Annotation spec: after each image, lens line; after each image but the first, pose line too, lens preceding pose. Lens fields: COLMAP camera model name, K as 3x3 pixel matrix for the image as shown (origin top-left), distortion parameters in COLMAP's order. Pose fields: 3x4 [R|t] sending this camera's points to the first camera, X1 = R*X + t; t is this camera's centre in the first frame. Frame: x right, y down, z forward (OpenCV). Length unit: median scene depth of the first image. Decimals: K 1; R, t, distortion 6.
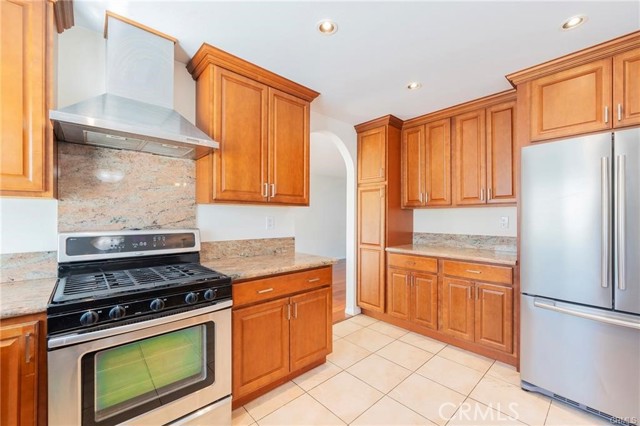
lens RADIAL K [[259.3, 0, 317.4], [0, 259.3, 216.1], [0, 0, 1]] dist [-0.002113, 0.000027]
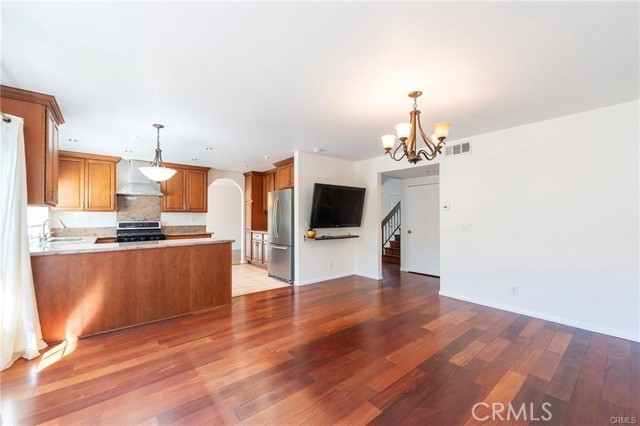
lens RADIAL K [[259.3, 0, 319.3], [0, 259.3, 215.3], [0, 0, 1]] dist [-0.002113, 0.000027]
pose [[0.999145, -0.002897, -0.041233, 1.415684], [0.002790, 0.999993, -0.002658, -0.001711], [0.041241, 0.002541, 0.999146, -1.794039]]
